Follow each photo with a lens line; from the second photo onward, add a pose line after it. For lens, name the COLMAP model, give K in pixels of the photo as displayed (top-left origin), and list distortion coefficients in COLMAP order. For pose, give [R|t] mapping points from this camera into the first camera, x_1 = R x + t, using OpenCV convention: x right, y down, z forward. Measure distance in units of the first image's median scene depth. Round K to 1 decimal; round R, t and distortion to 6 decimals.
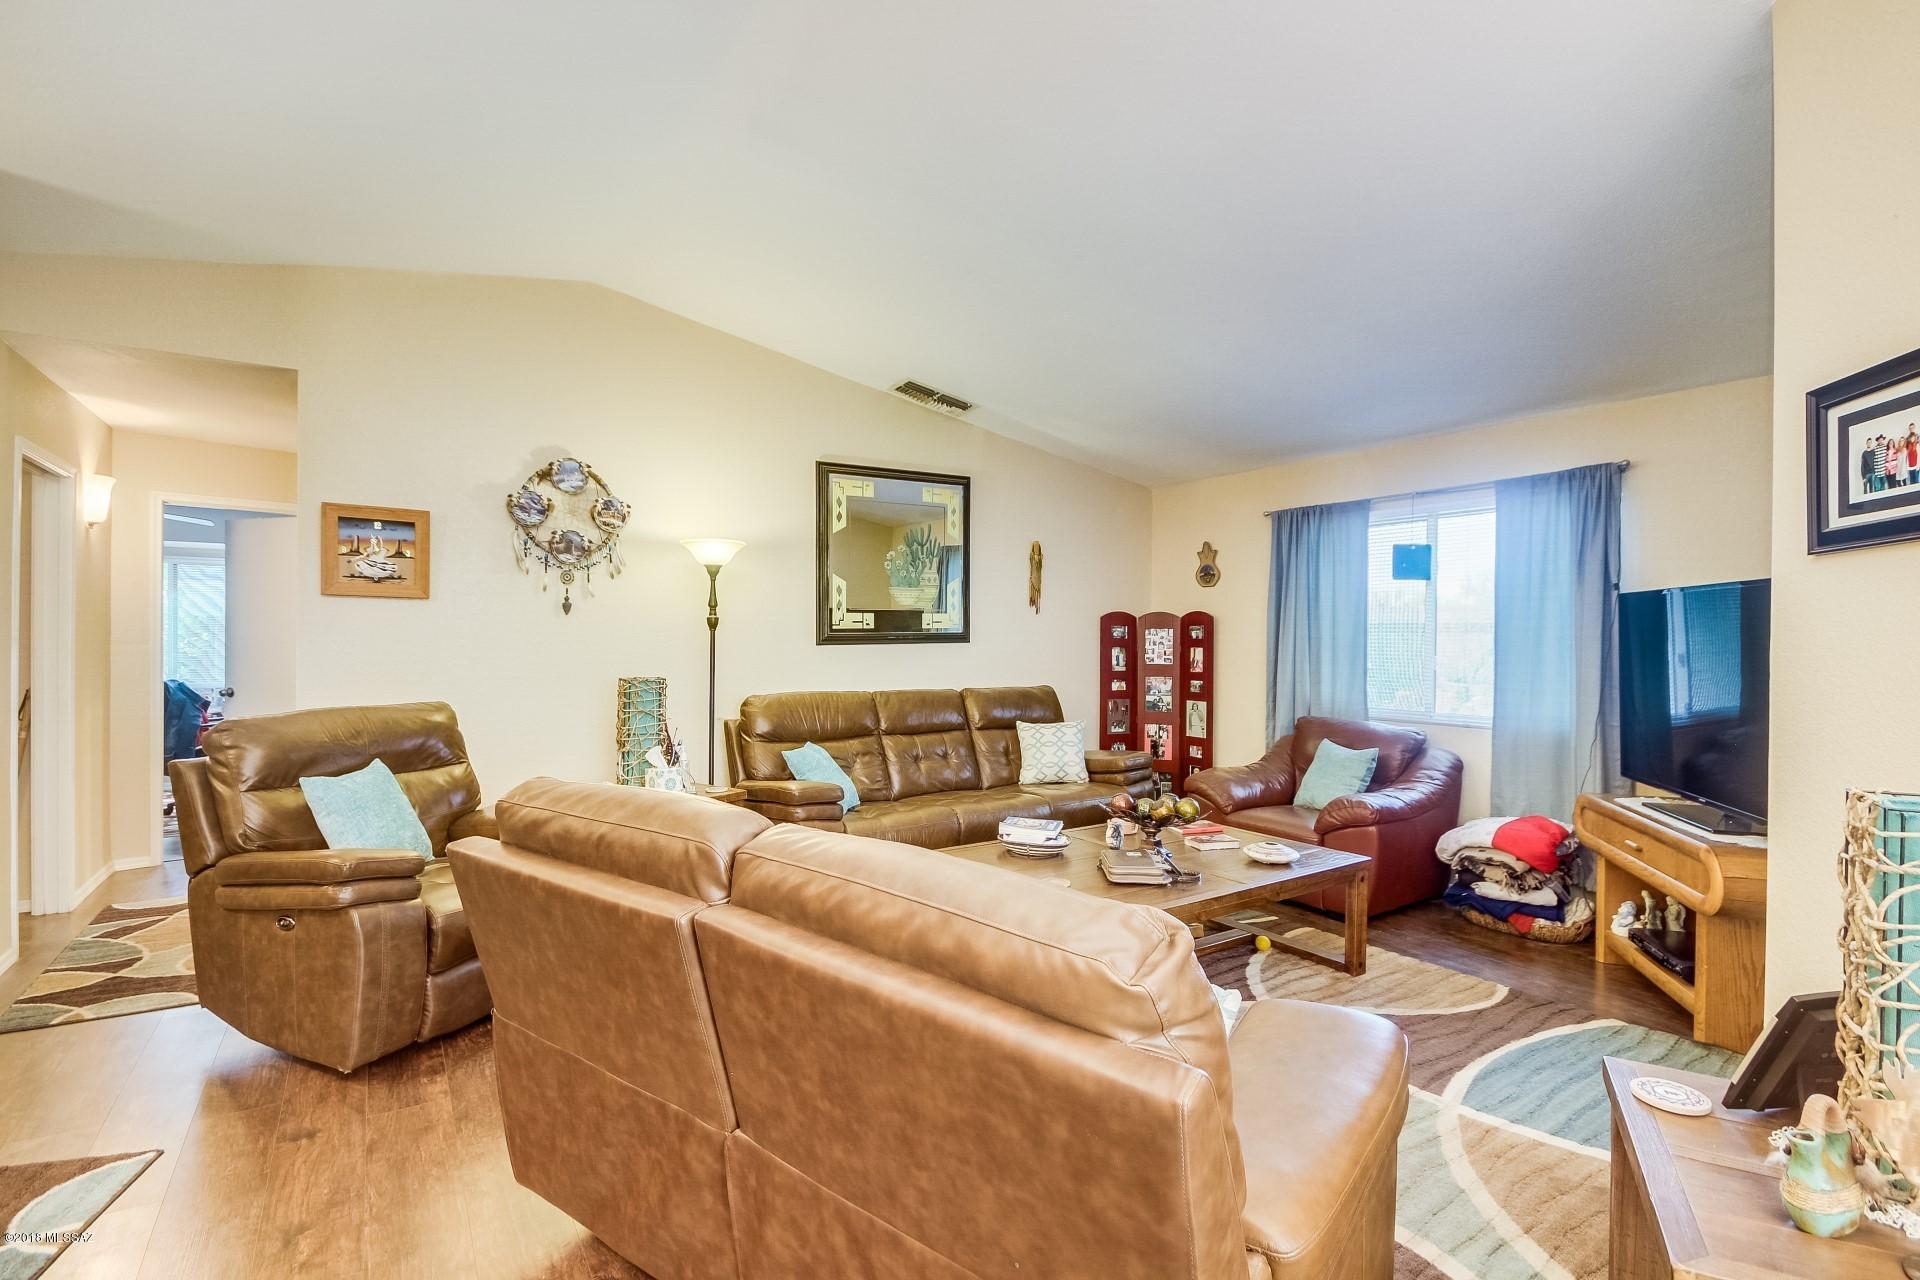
lens RADIAL K [[879.5, 0, 960.9], [0, 879.5, 636.2], [0, 0, 1]] dist [0.001104, -0.001960]
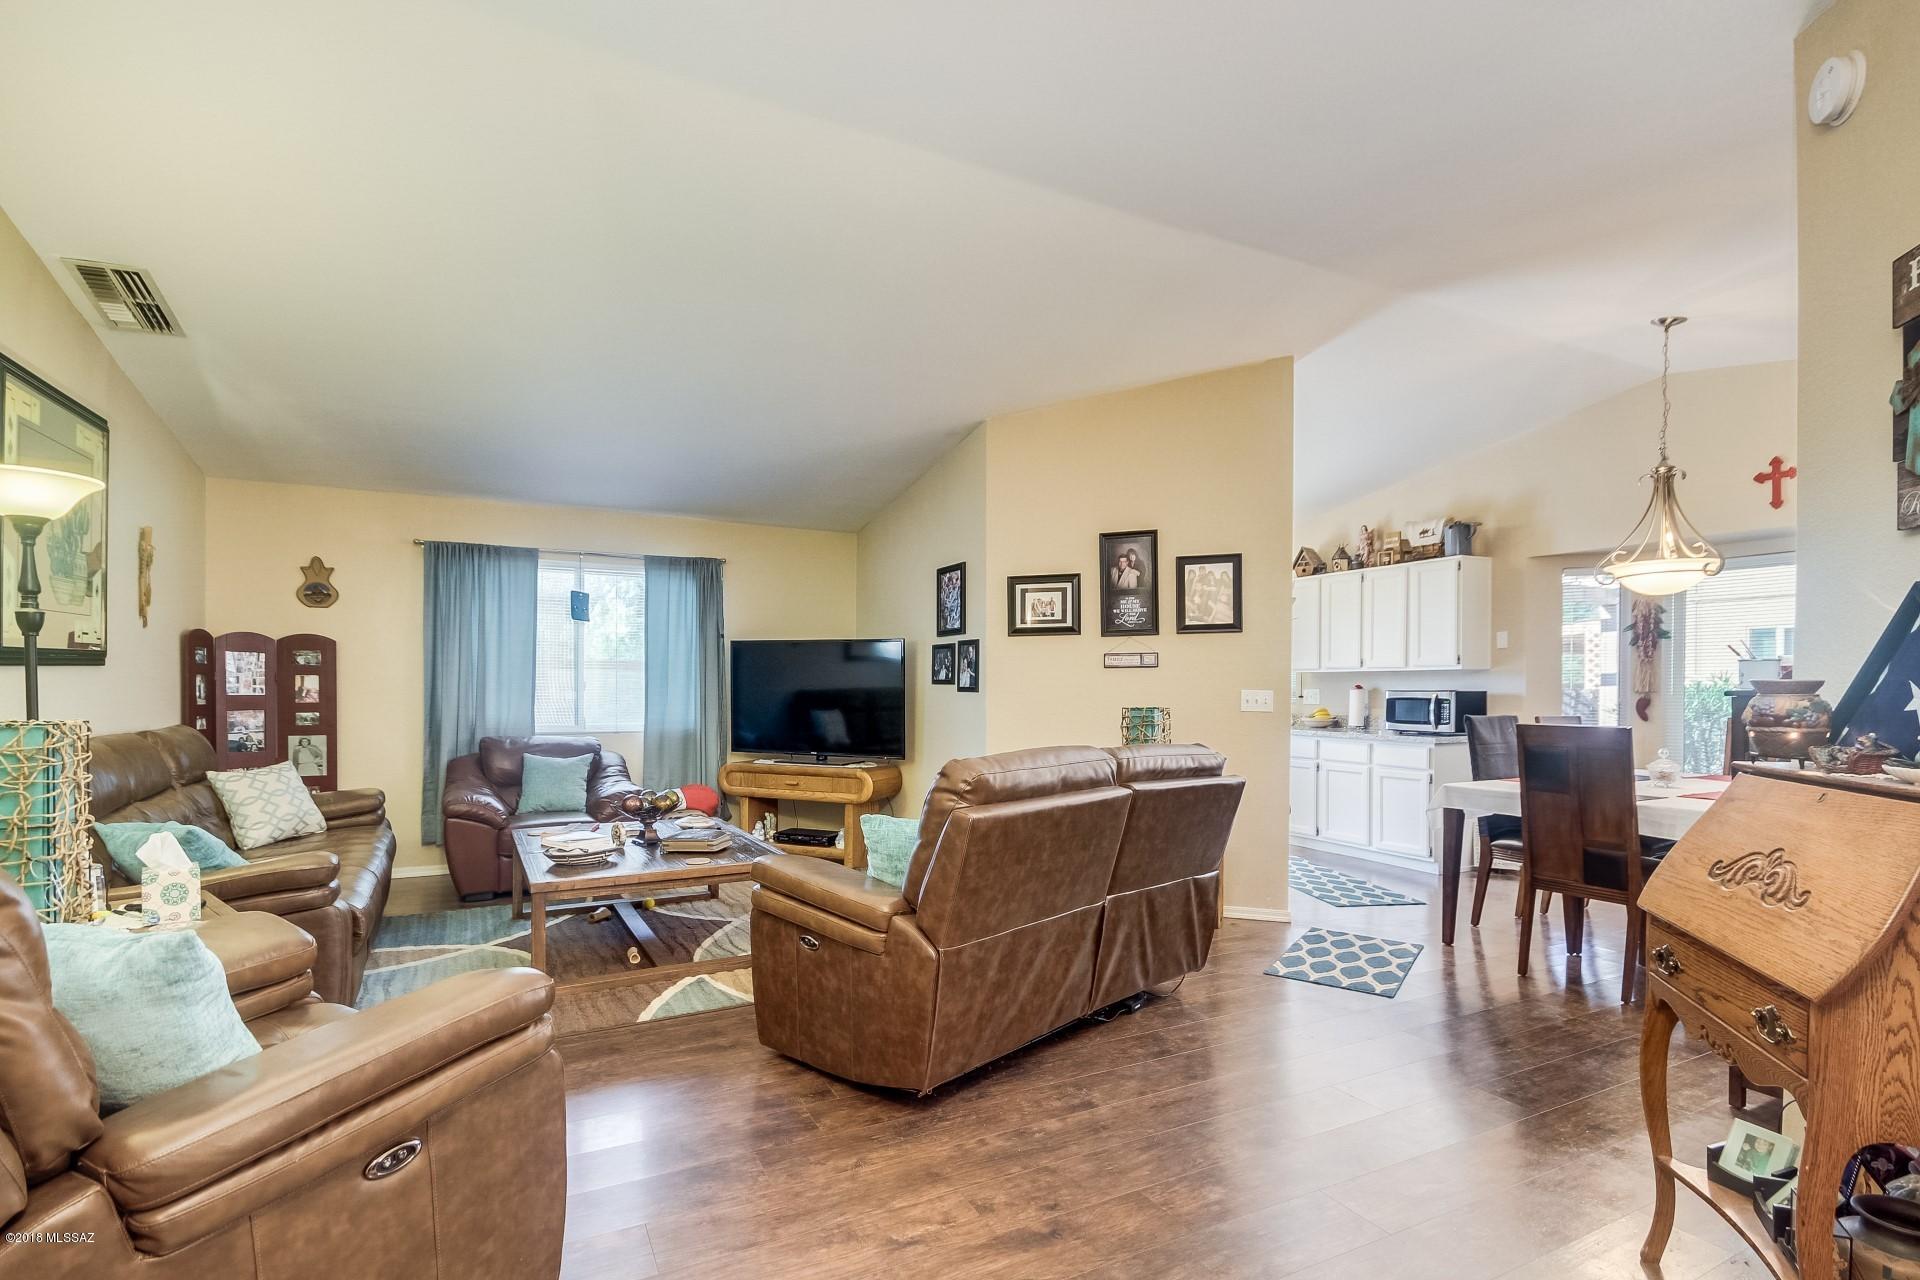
lens RADIAL K [[879.5, 0, 941.1], [0, 879.5, 689.4], [0, 0, 1]] dist [0.001104, -0.001960]
pose [[0.129255, -0.012043, 0.991538, -0.573279], [-0.006230, 0.999897, 0.012957, 0.012877], [-0.991592, -0.007852, 0.129167, 0.272613]]
